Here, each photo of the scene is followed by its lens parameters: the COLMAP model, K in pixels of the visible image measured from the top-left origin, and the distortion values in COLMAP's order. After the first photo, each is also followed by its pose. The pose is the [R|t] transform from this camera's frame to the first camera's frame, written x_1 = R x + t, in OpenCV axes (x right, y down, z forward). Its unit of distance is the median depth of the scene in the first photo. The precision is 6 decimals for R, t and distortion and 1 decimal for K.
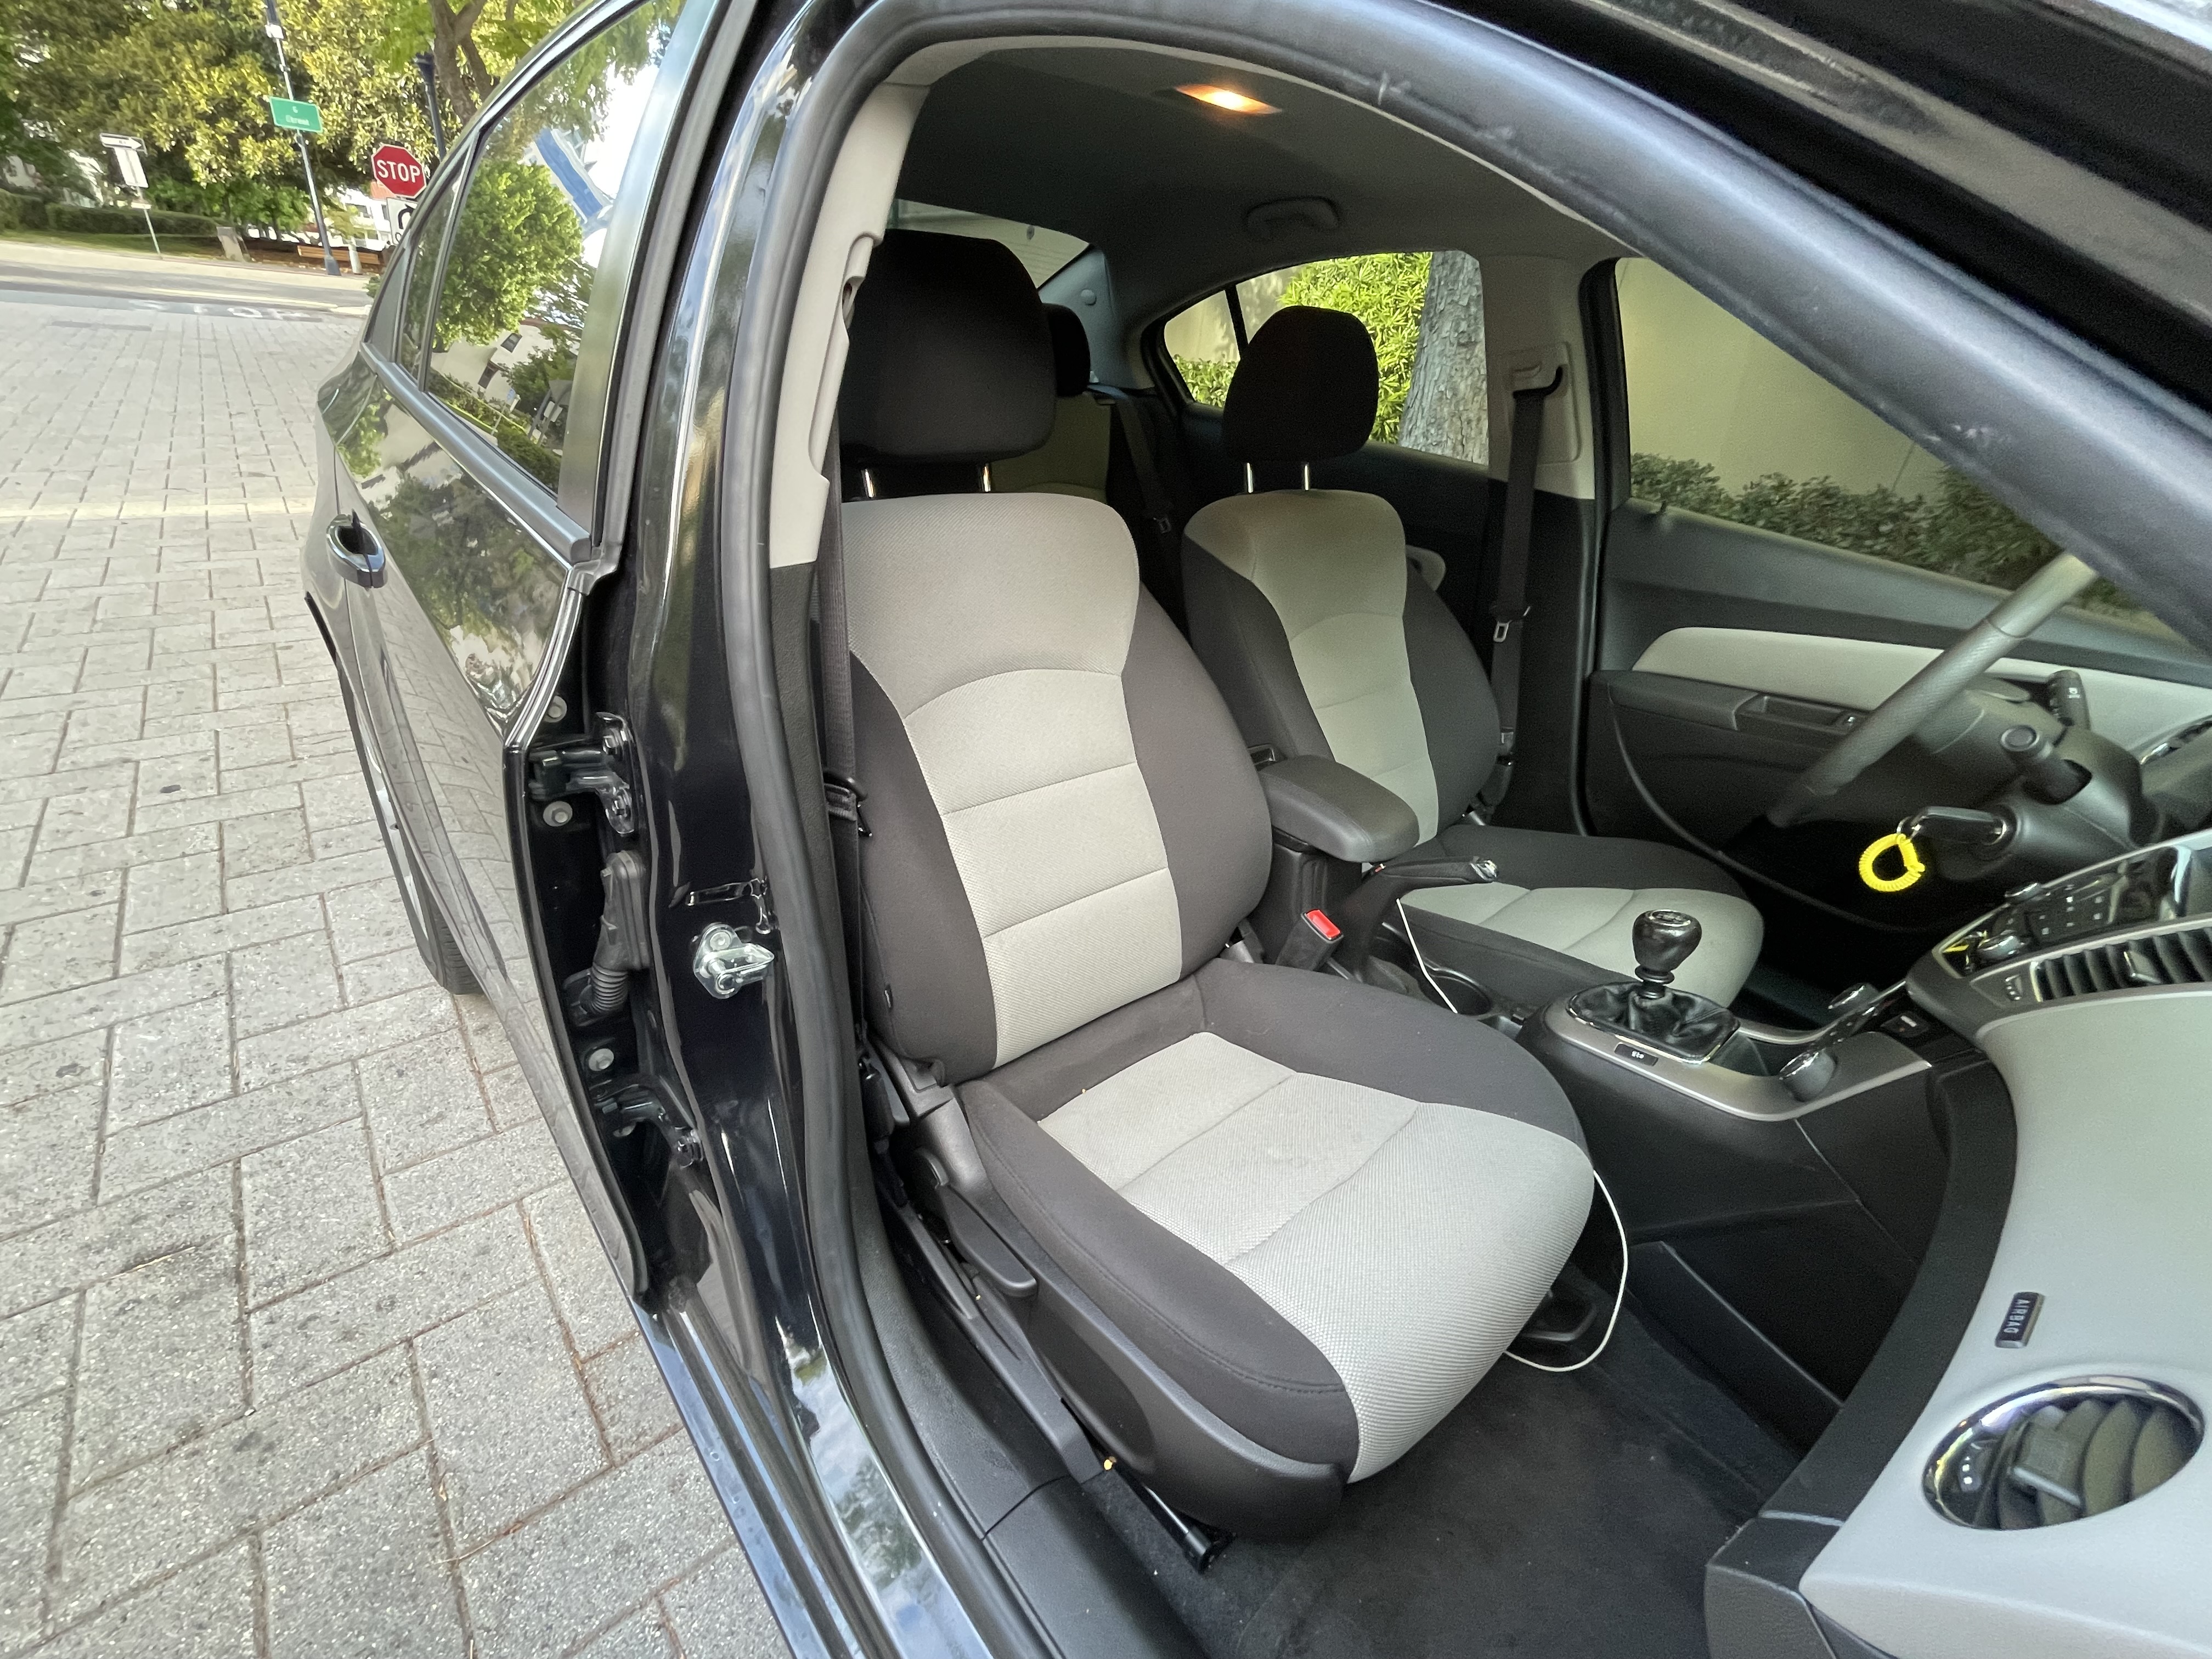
lens RADIAL K [[963.0, 0, 1106.0], [0, 963.0, 829.5], [0, 0, 1]] dist [-0.000600, -0.000009]
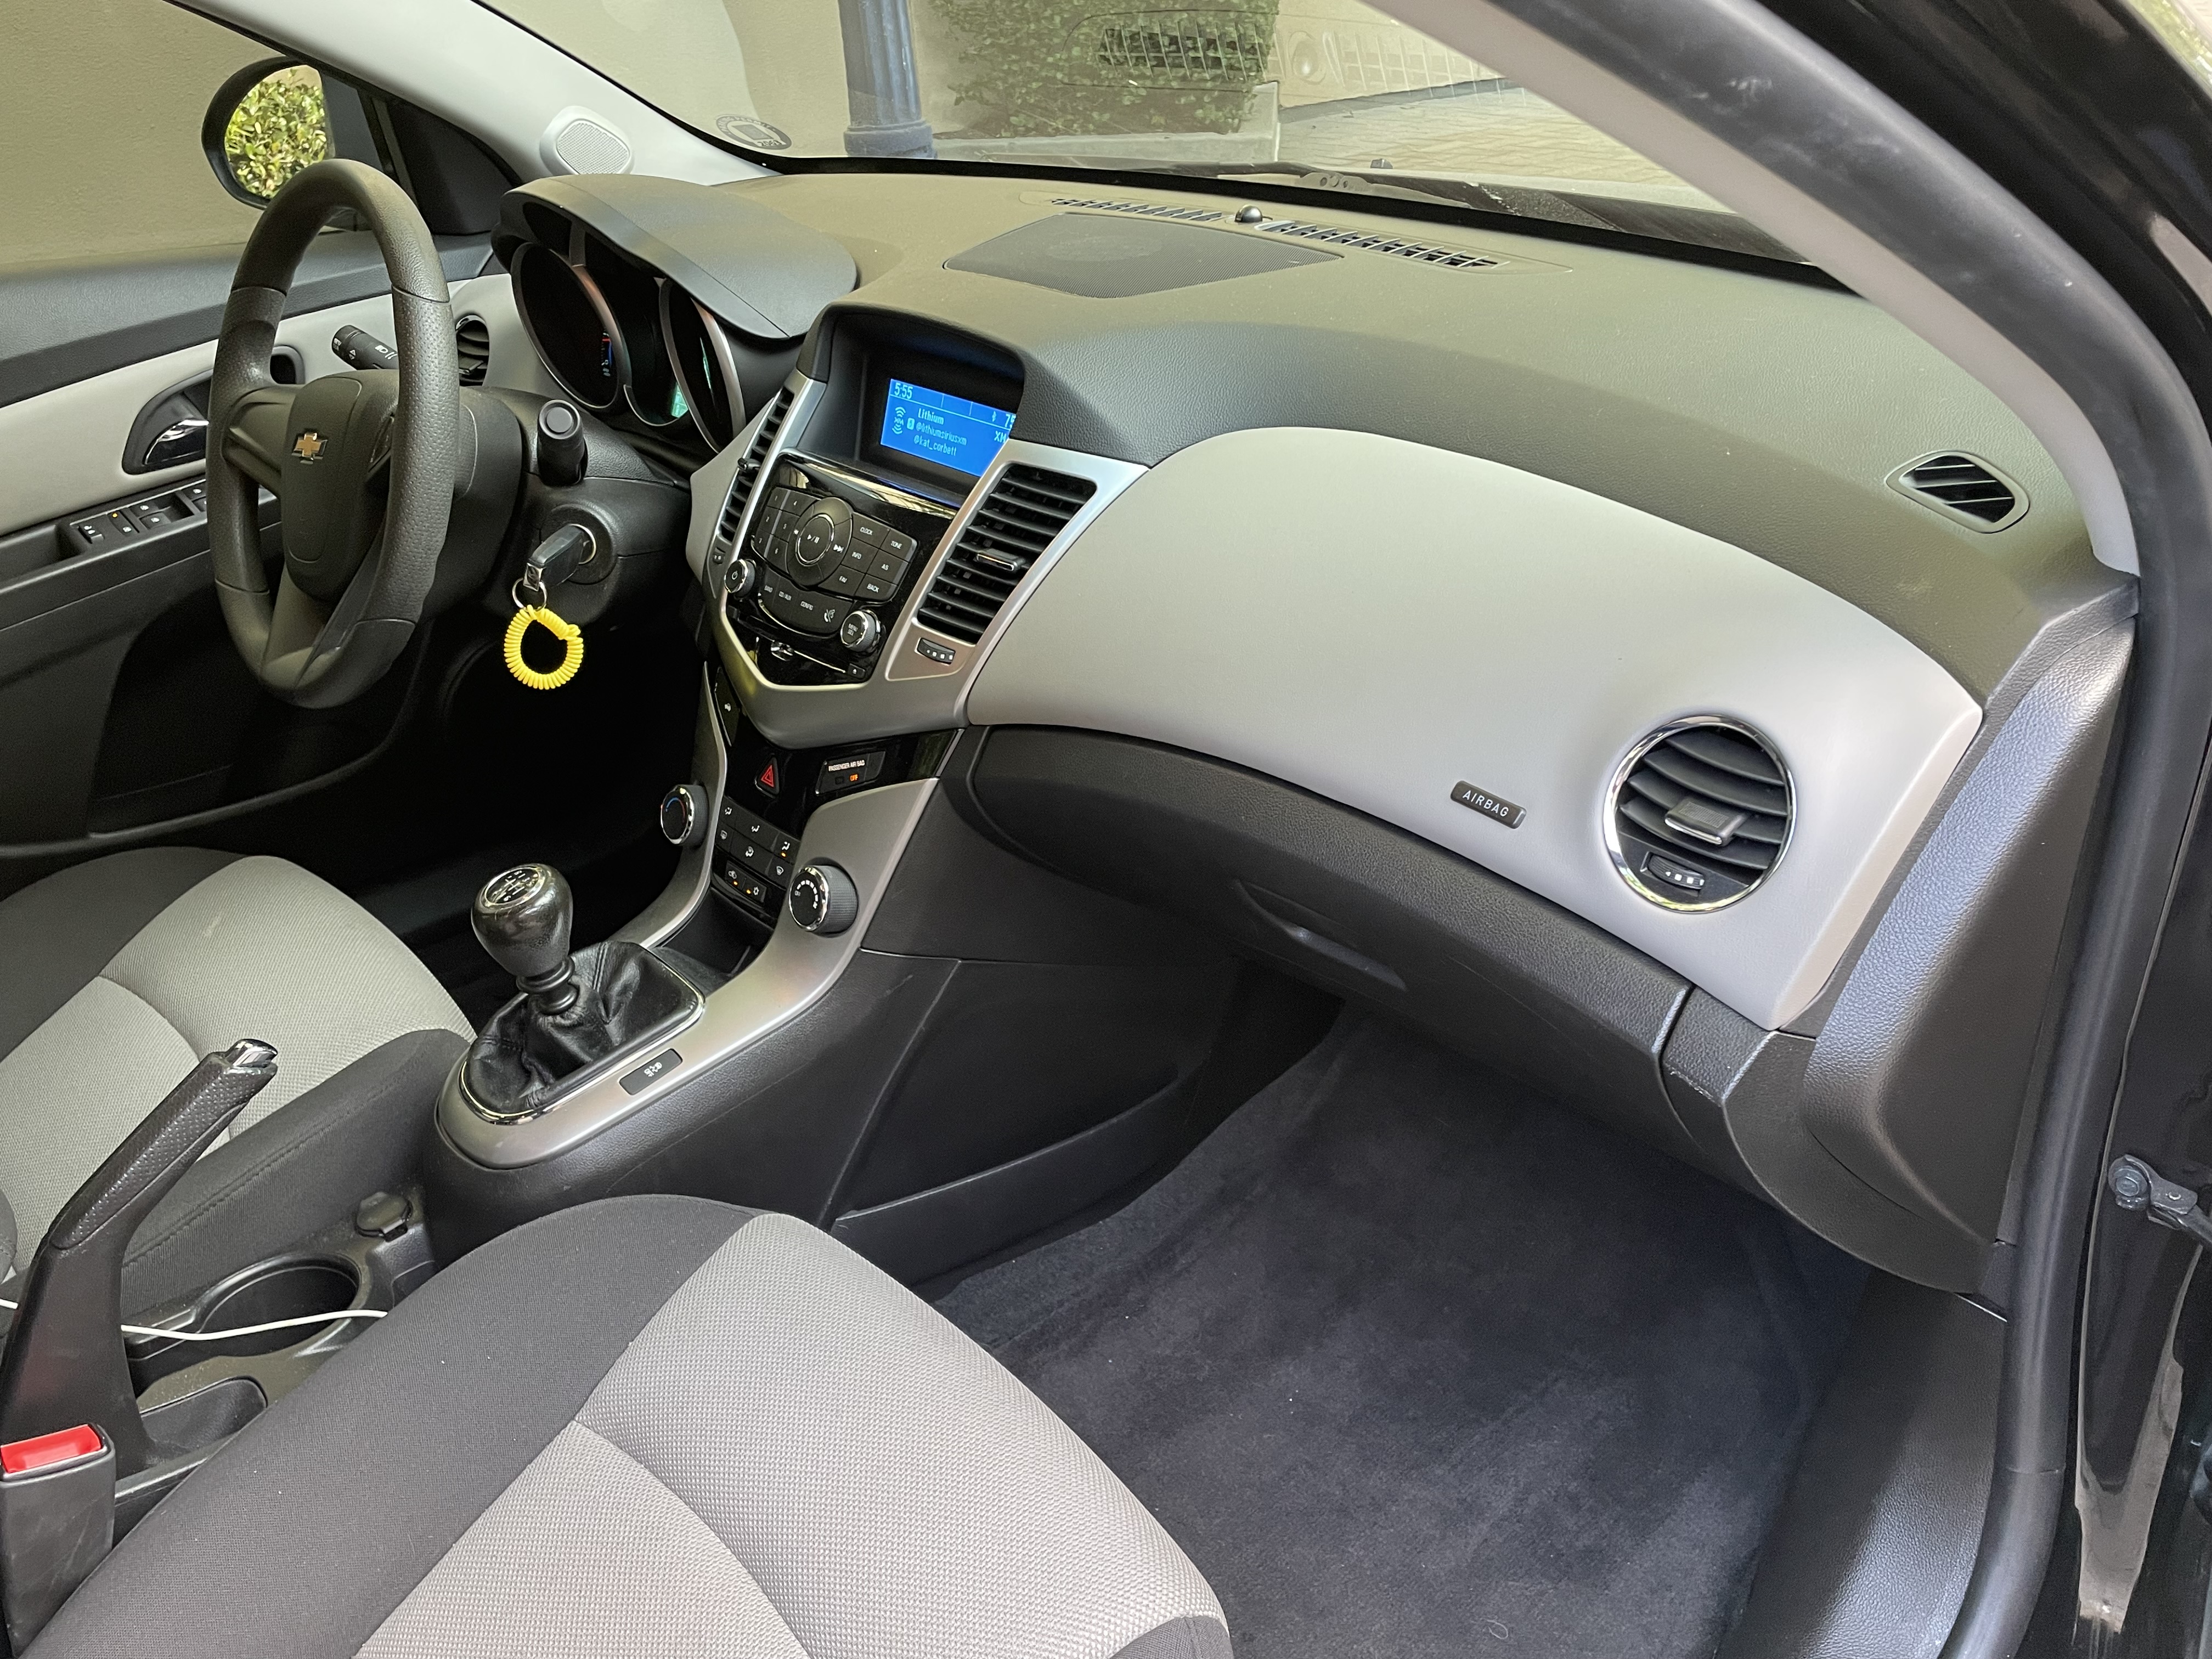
lens RADIAL K [[1768.0, 0, 1106.0], [0, 1768.0, 829.5], [0, 0, 1]] dist [0.052924, -0.009519]
pose [[-0.040374, -0.544561, 0.837749, -0.349054], [0.476291, 0.726558, 0.495238, -0.315569], [-0.878360, 0.419007, 0.230035, 0.413312]]
